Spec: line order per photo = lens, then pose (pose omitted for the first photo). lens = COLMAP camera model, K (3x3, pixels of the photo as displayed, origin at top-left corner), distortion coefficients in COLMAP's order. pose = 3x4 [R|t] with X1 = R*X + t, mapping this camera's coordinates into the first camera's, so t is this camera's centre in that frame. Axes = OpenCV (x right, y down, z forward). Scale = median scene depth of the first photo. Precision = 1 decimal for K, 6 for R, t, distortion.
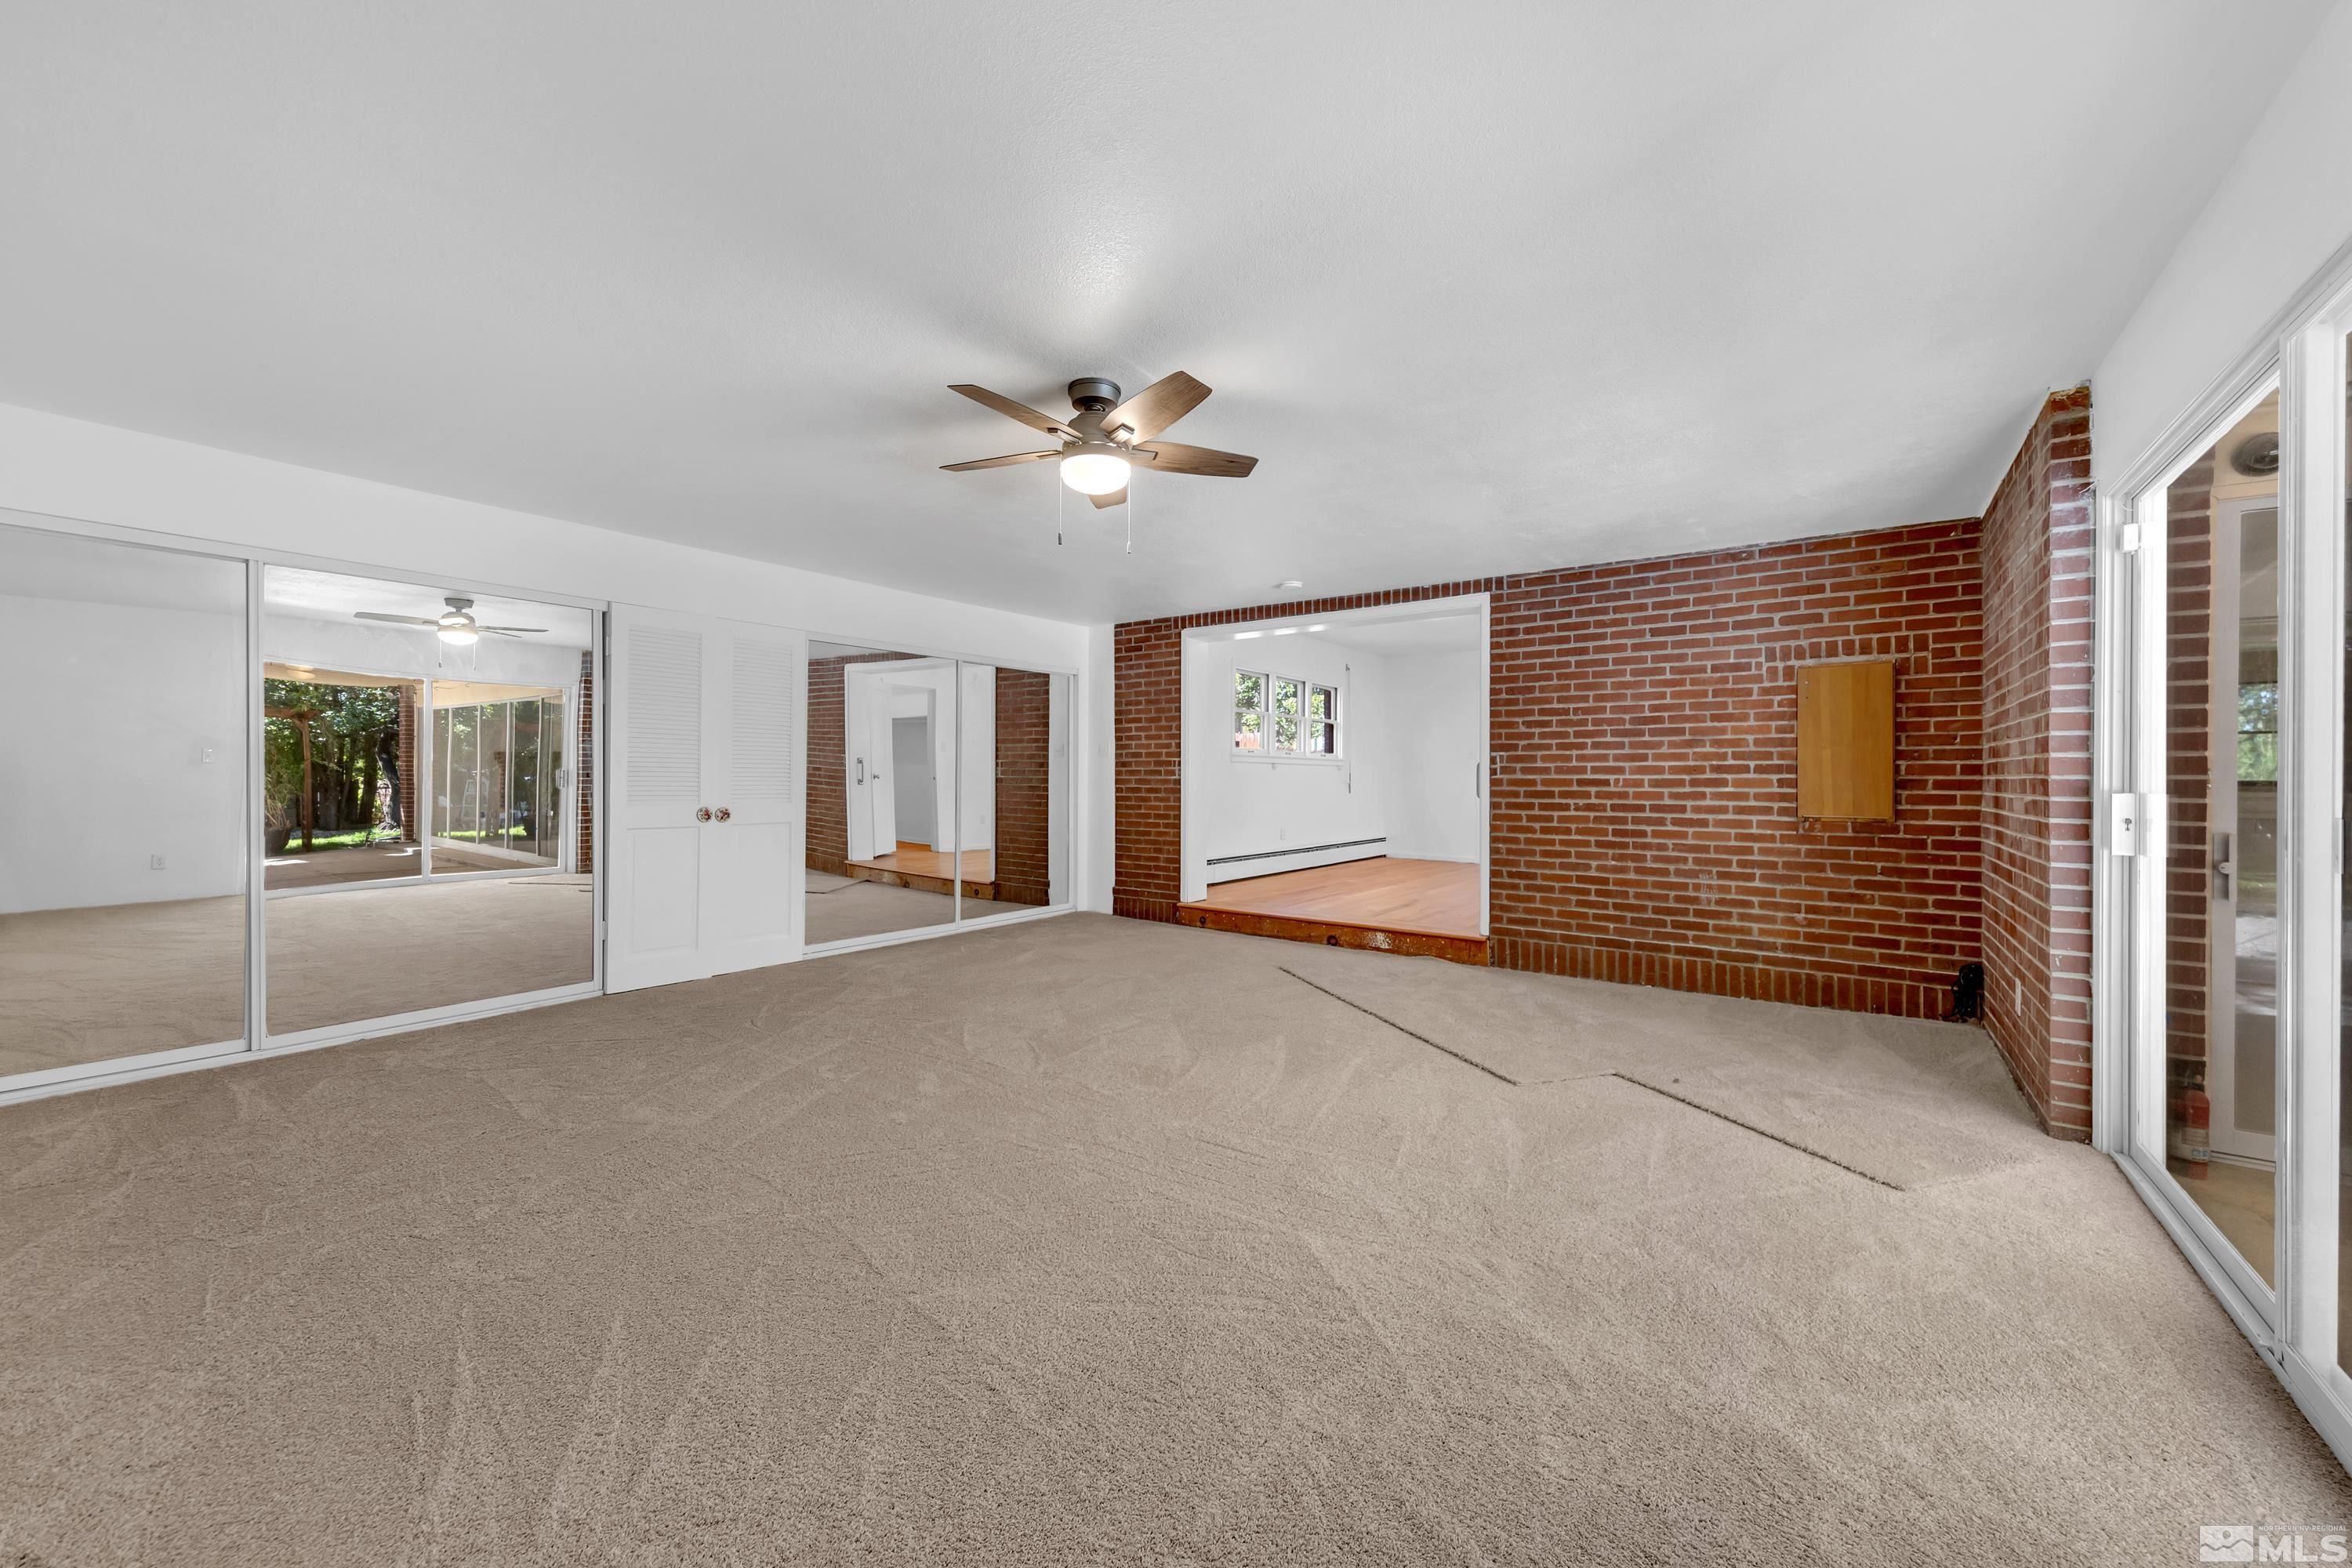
lens RADIAL K [[917.3, 0, 1189.5], [0, 917.3, 787.0], [0, 0, 1]] dist [0.003038, -0.000497]
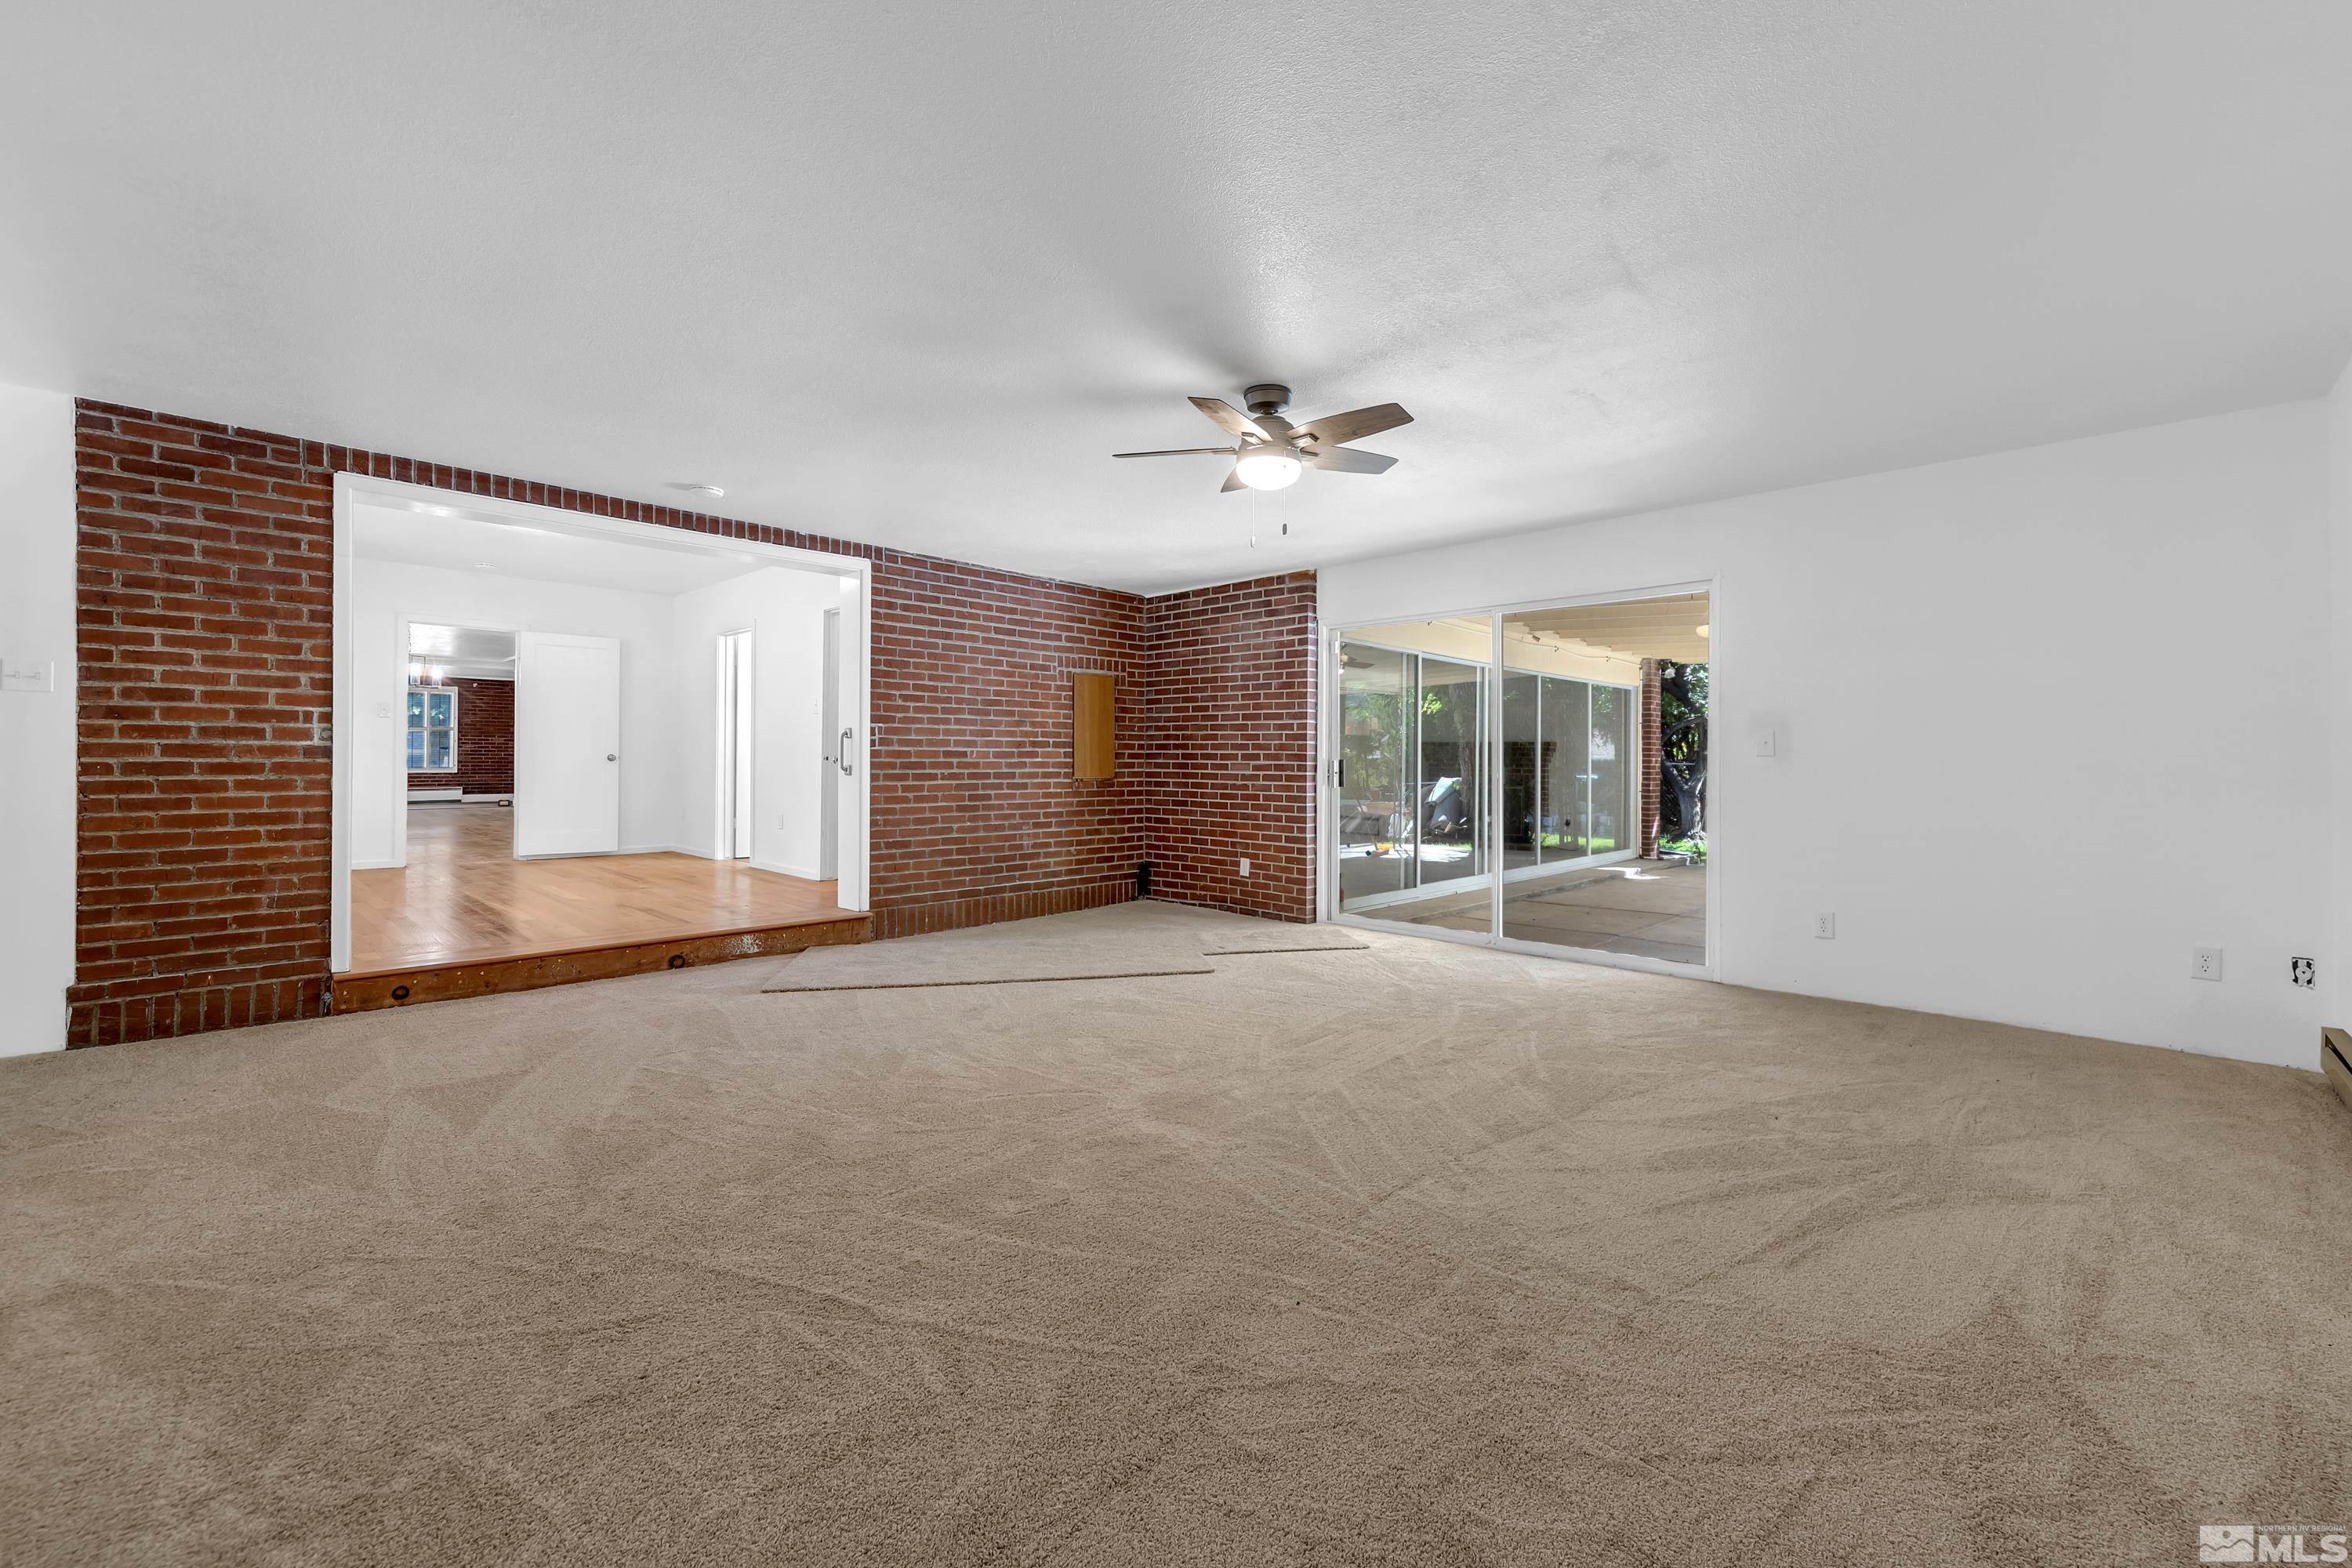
lens RADIAL K [[1075.9, 0, 1189.5], [0, 1075.9, 766.1], [0, 0, 1]] dist [0.000376, -0.000208]
pose [[0.052002, -0.011577, 0.998580, -0.832957], [0.001333, 0.999933, 0.011523, -0.005013], [-0.998646, 0.000731, 0.052014, 0.620700]]
